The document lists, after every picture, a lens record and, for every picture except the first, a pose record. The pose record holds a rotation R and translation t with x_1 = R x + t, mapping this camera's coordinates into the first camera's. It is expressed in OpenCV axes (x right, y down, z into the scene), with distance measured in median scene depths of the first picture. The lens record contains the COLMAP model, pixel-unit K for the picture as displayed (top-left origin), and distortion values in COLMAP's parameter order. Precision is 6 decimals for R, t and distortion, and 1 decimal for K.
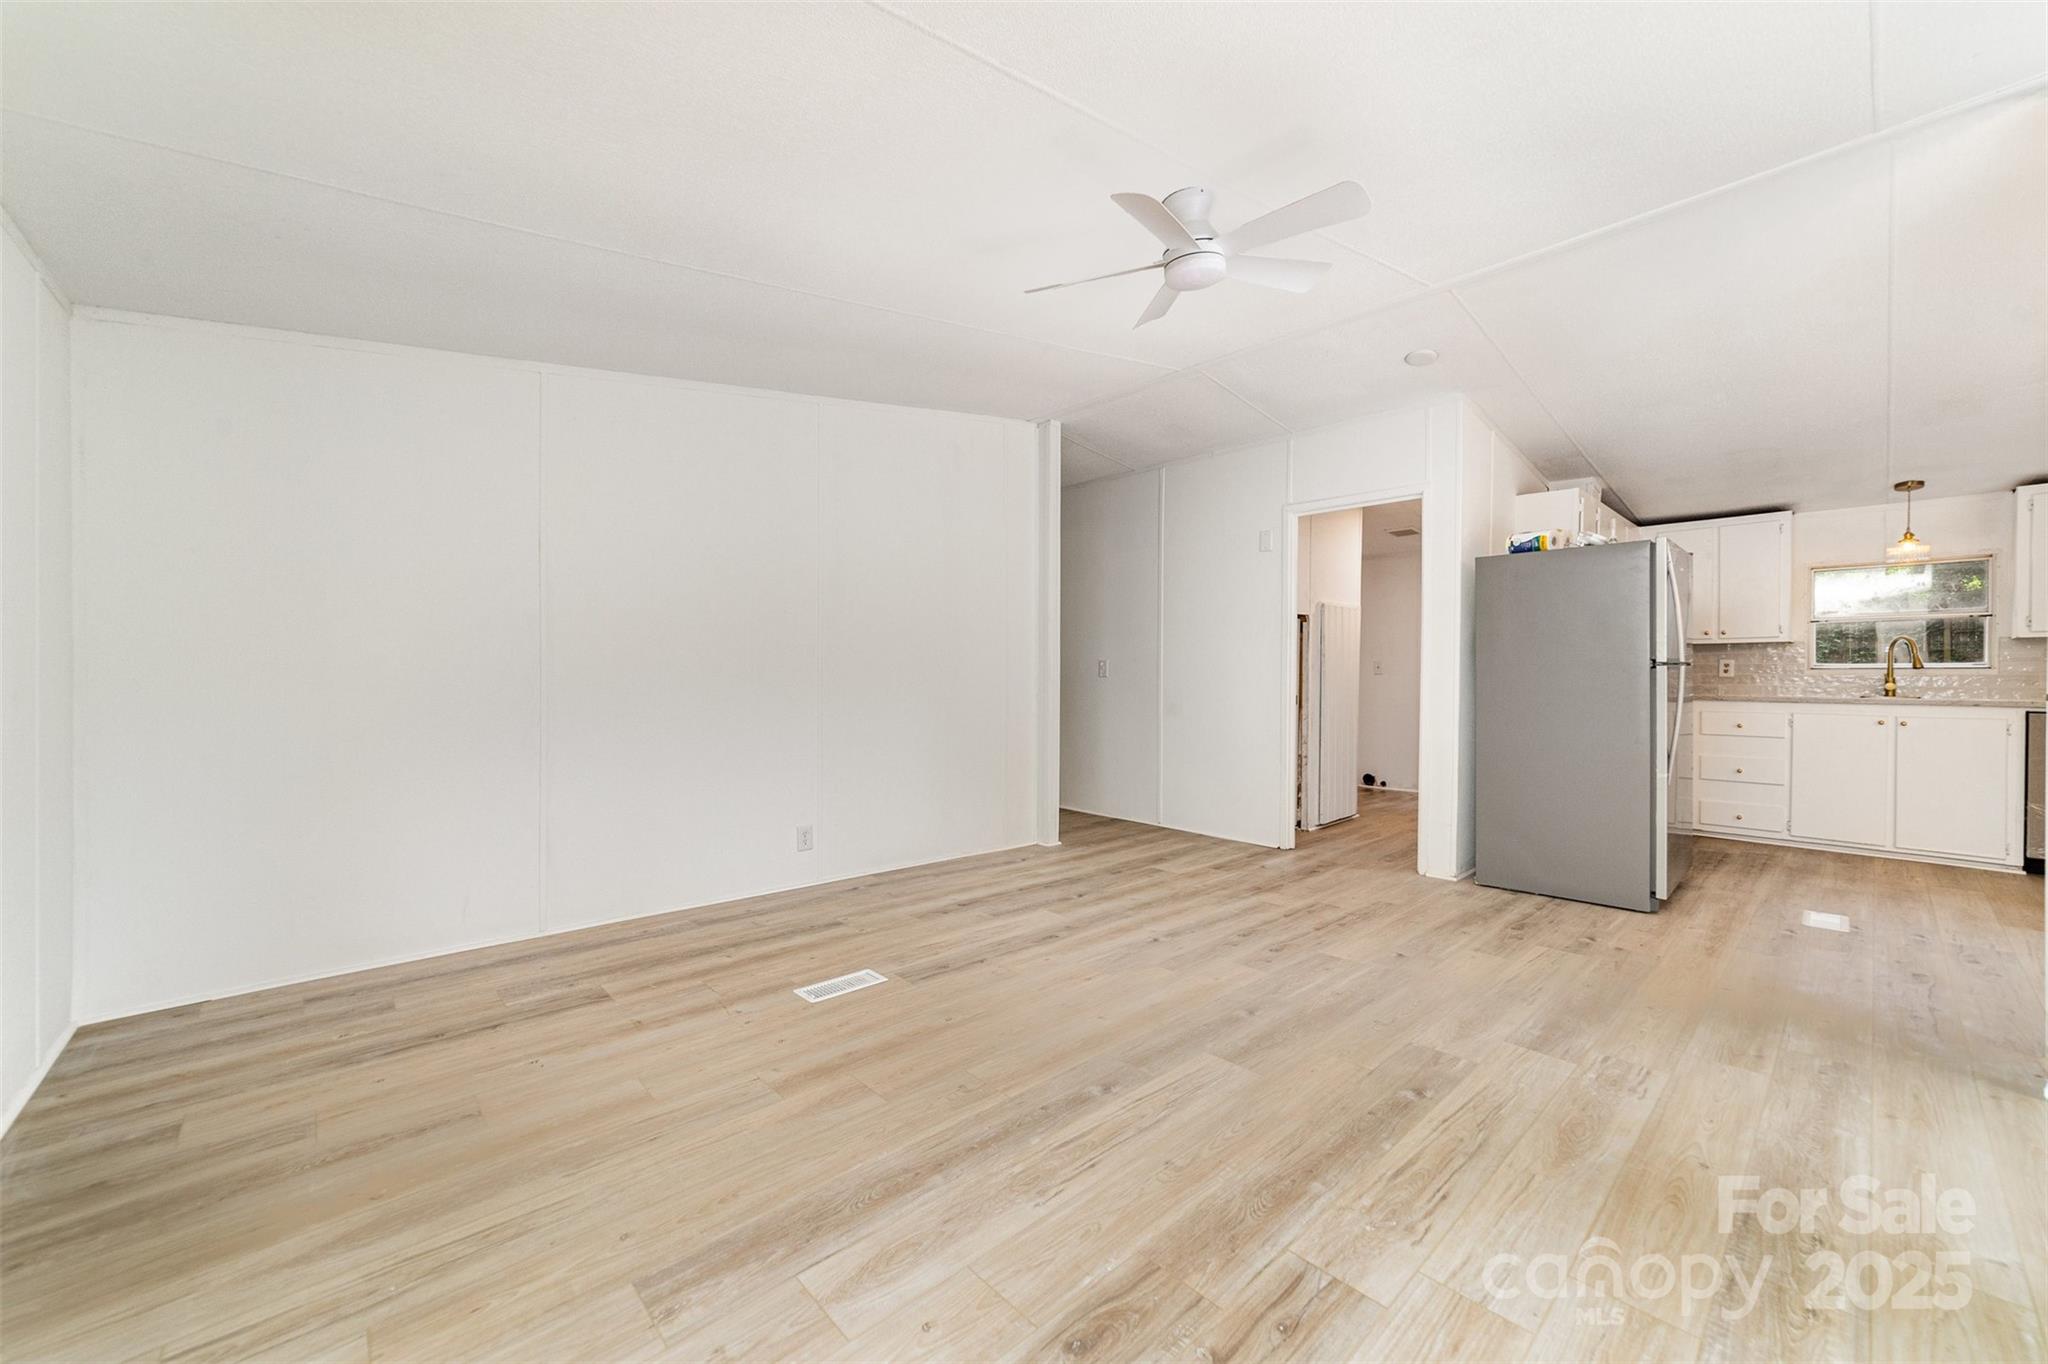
lens RADIAL K [[784.2, 0, 1043.8], [0, 784.2, 684.5], [0, 0, 1]] dist [-0.021469, 0.007676]
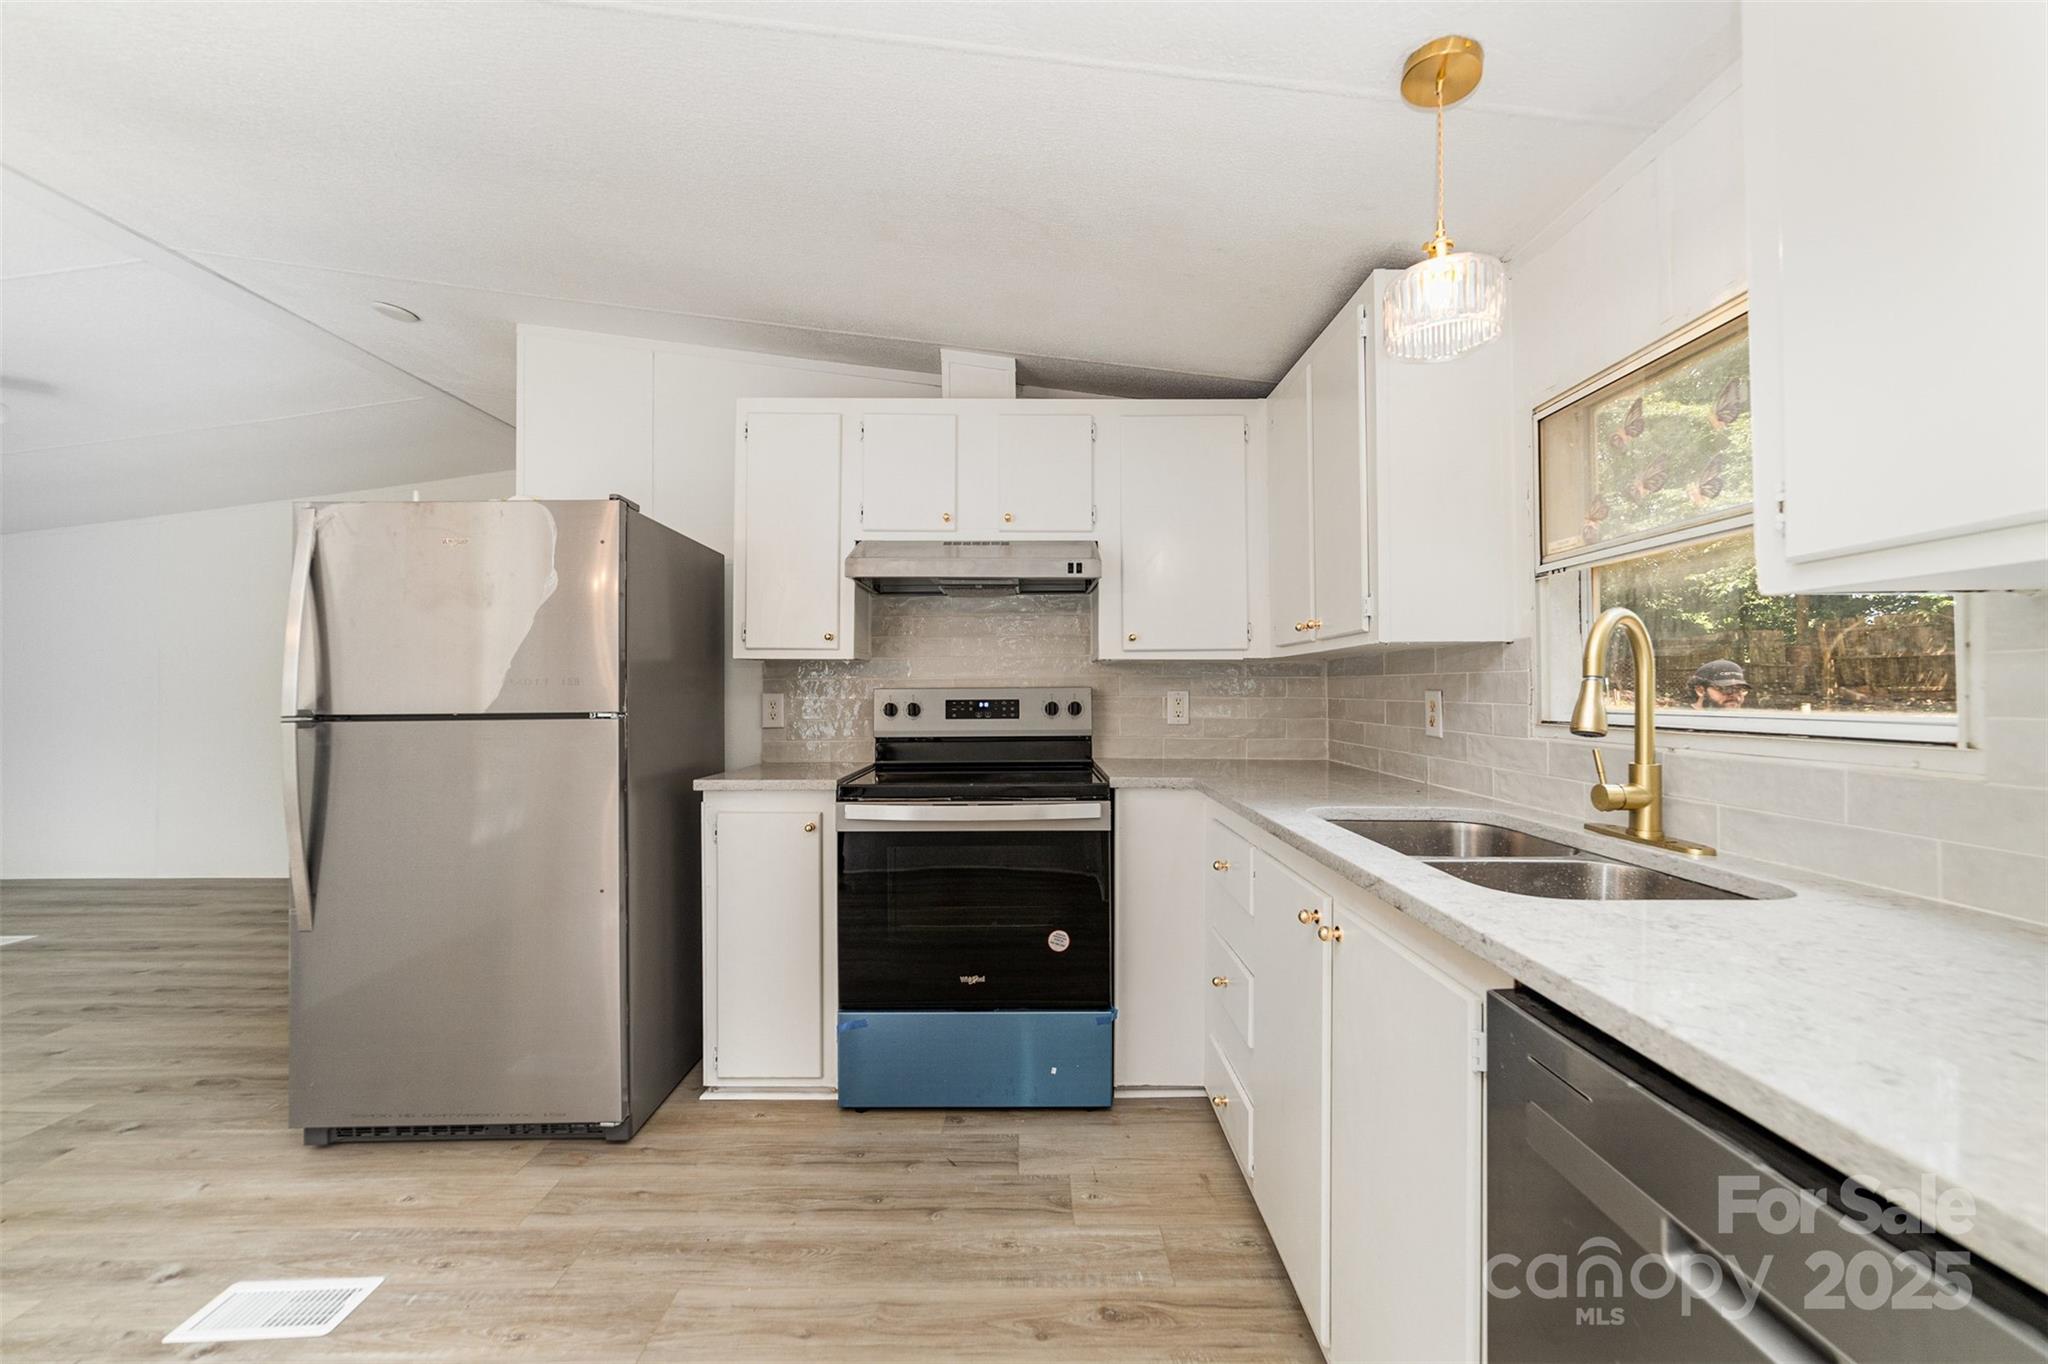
lens RADIAL K [[793.4, 0, 1024.0], [0, 793.4, 682.0], [0, 0, 1]] dist [-0.021960, 0.008881]
pose [[0.735869, -0.010788, -0.677038, 1.773939], [-0.002973, 0.999812, -0.019162, -0.051629], [0.677118, 0.016113, 0.735698, 1.033888]]
